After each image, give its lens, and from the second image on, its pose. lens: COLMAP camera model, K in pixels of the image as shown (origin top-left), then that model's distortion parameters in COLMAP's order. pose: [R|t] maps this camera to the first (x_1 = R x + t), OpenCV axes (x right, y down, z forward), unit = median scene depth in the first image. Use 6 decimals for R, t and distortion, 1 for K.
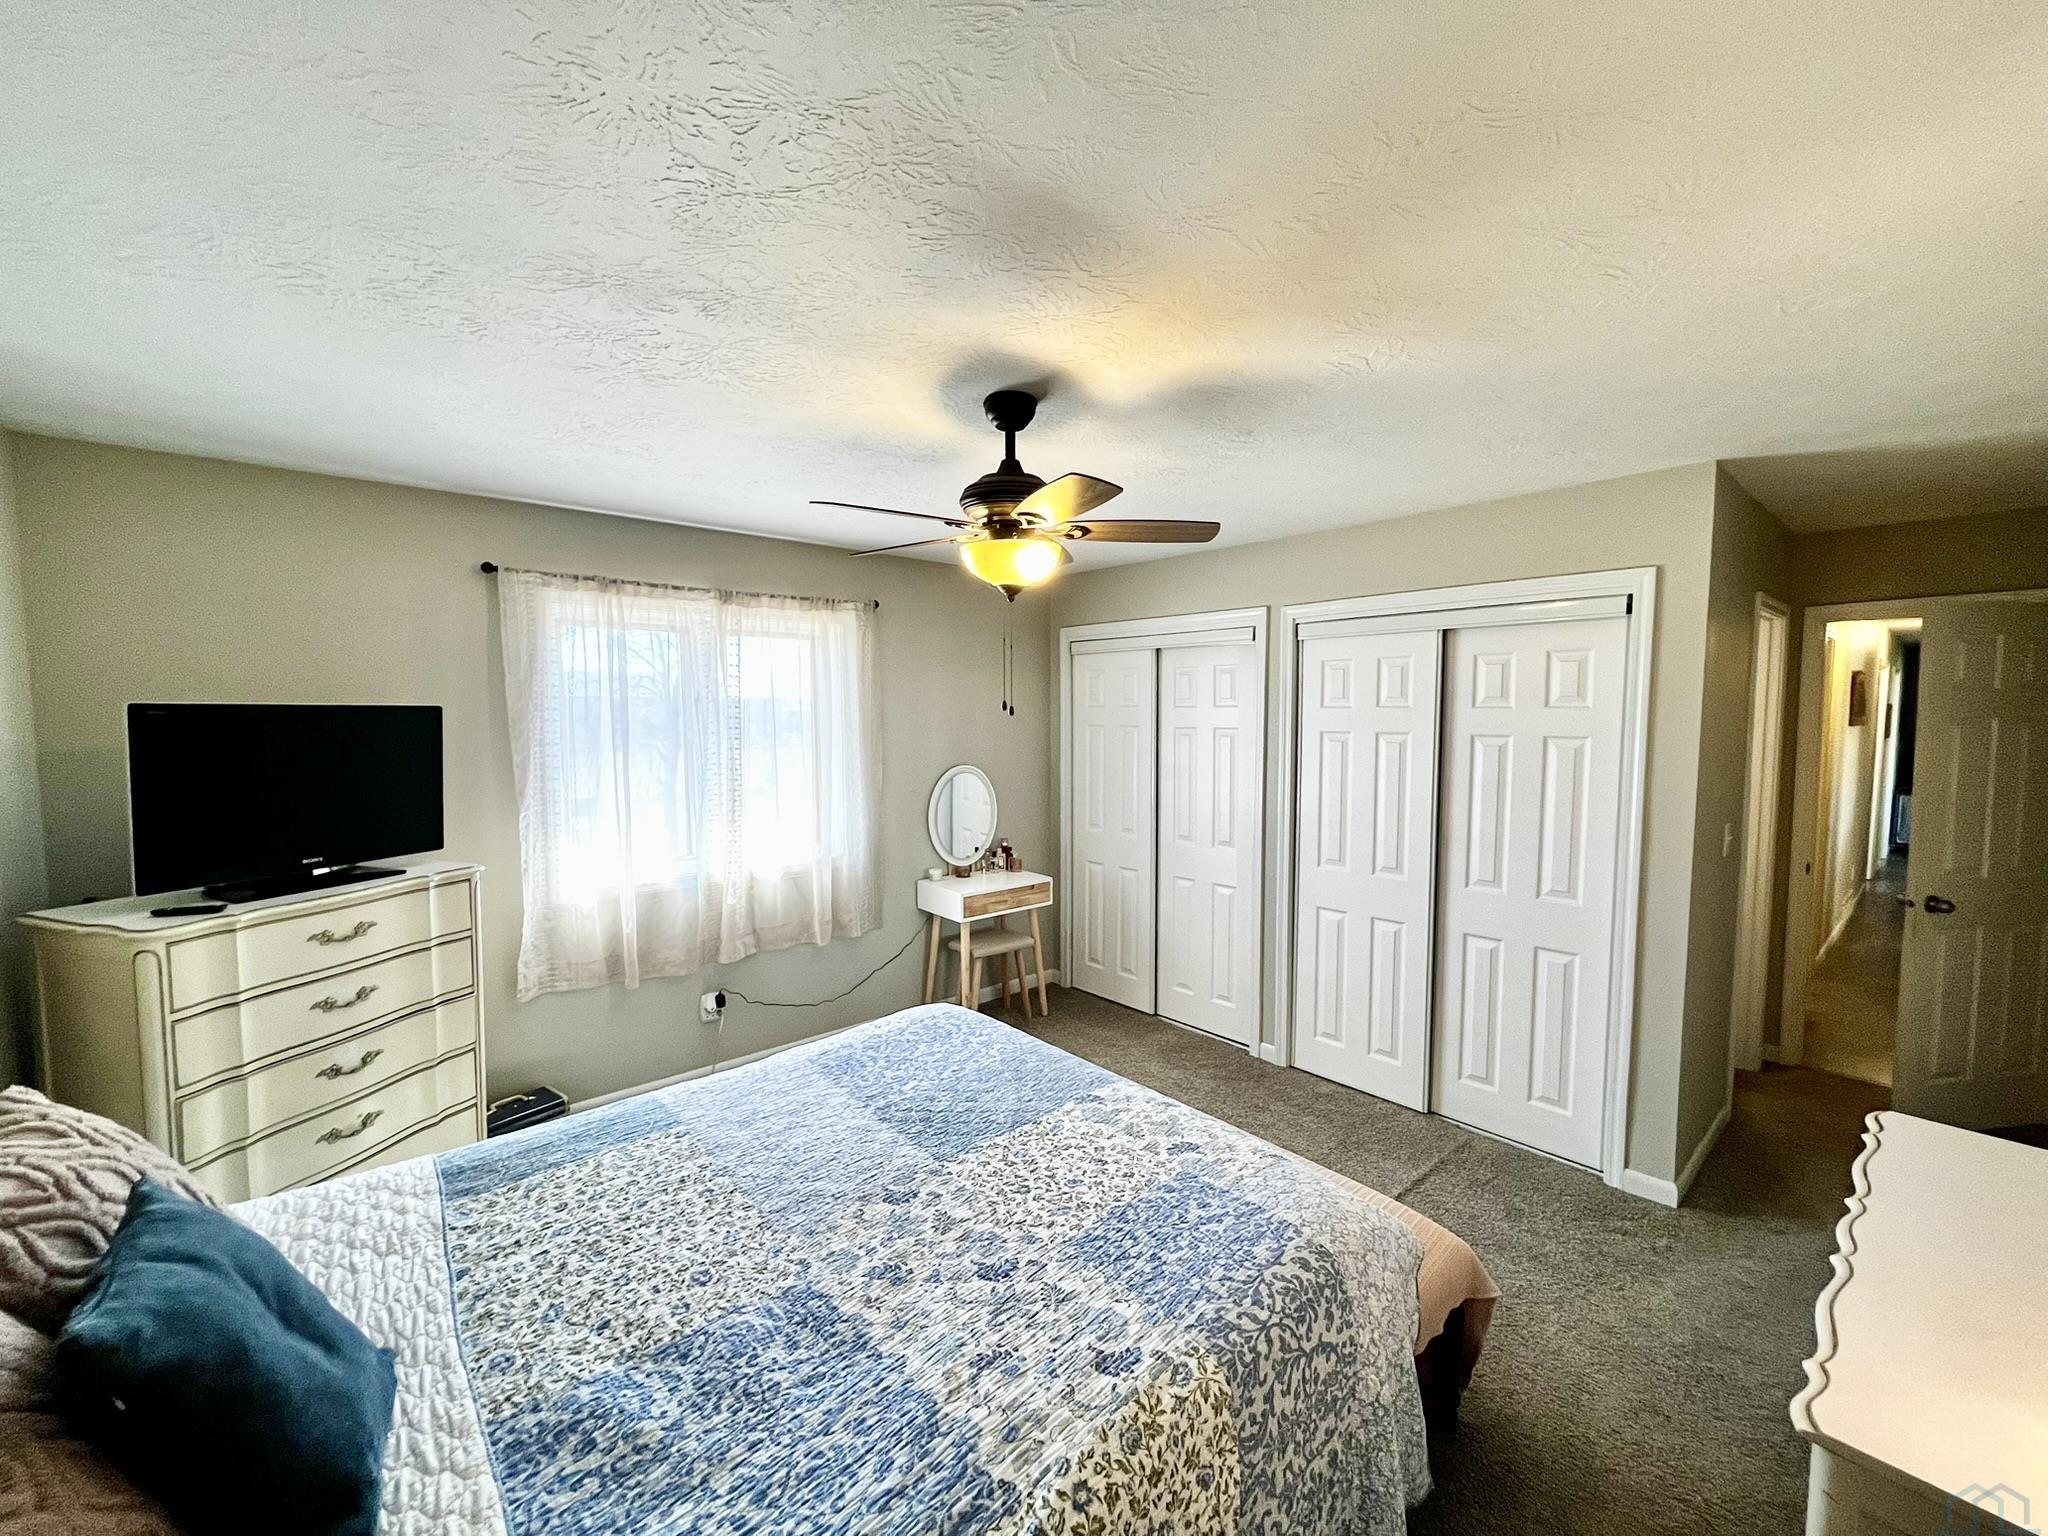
lens RADIAL K [[813.5, 0, 1024.0], [0, 813.5, 768.0], [0, 0, 1]] dist [-0.014990, -0.000109]
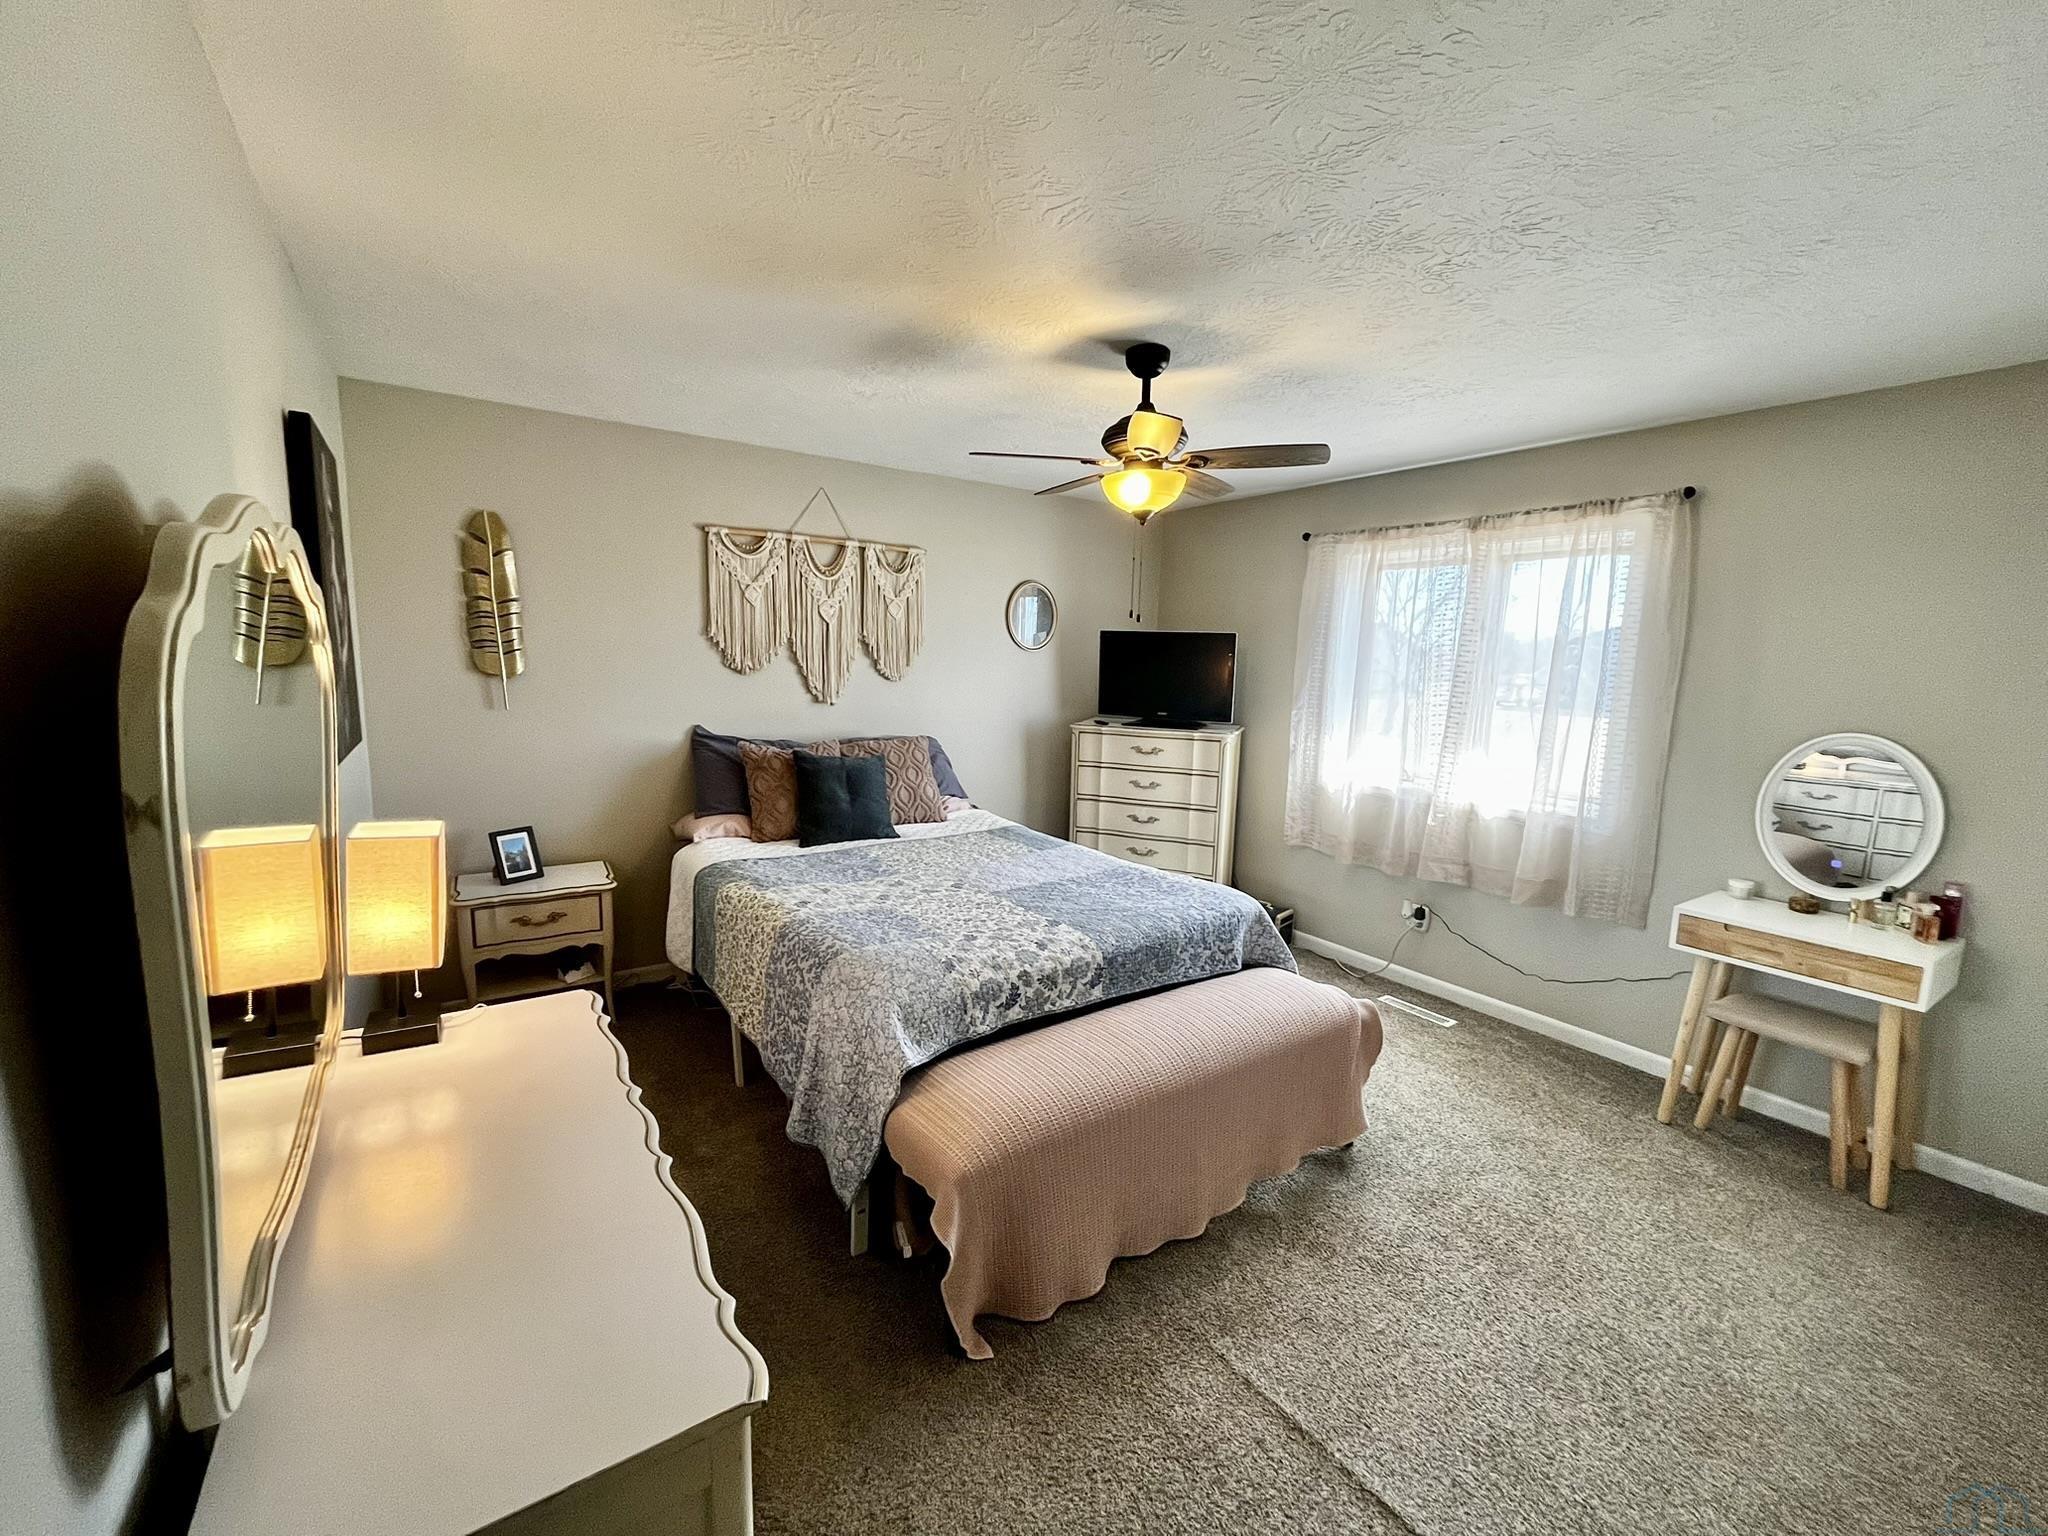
lens RADIAL K [[813.5, 0, 1024.0], [0, 813.5, 768.0], [0, 0, 1]] dist [-0.014990, -0.000109]
pose [[-0.099409, 0.139369, -0.985238, 1.128385], [-0.095790, 0.984204, 0.148888, -0.014772], [0.990425, 0.109176, -0.084489, 0.894289]]
